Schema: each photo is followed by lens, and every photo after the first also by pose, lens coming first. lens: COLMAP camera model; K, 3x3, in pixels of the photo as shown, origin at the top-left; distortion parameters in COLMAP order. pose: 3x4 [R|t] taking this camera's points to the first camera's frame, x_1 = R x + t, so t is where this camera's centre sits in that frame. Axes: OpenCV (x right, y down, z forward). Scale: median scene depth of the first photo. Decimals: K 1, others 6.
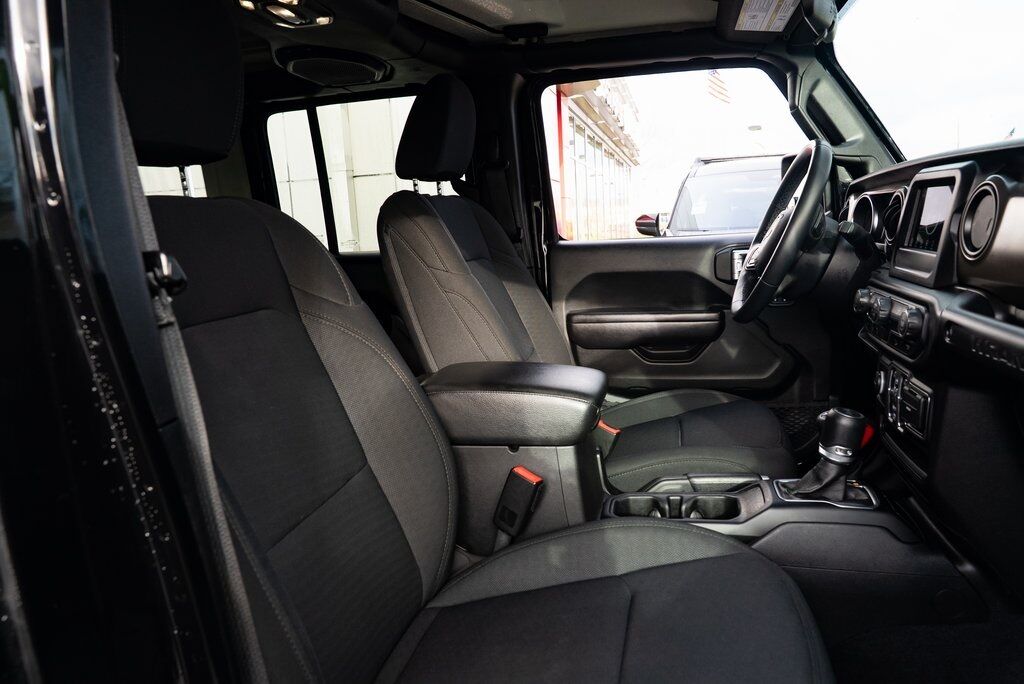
lens RADIAL K [[702.9, 0, 517.3], [0, 702.9, 338.8], [0, 0, 1]] dist [-0.041559, 0.026168]
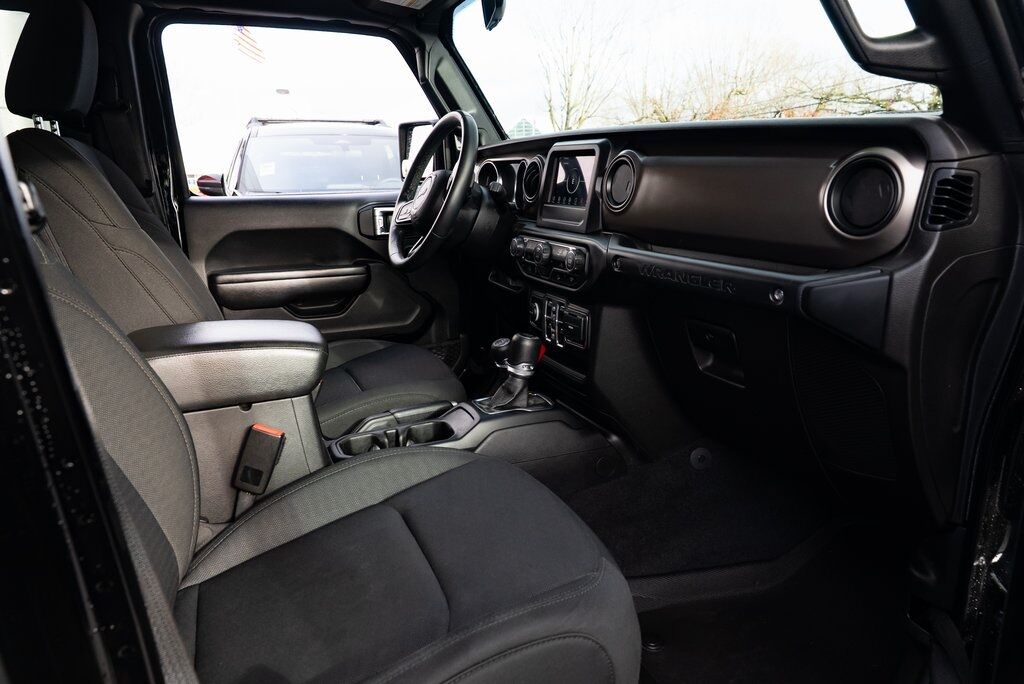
lens RADIAL K [[702.9, 0, 517.3], [0, 702.9, 338.8], [0, 0, 1]] dist [-0.041559, 0.026168]
pose [[0.796095, -0.096139, 0.597487, -0.272834], [0.067419, 0.995244, 0.070312, 0.019733], [-0.601405, -0.015693, 0.798790, 0.005620]]
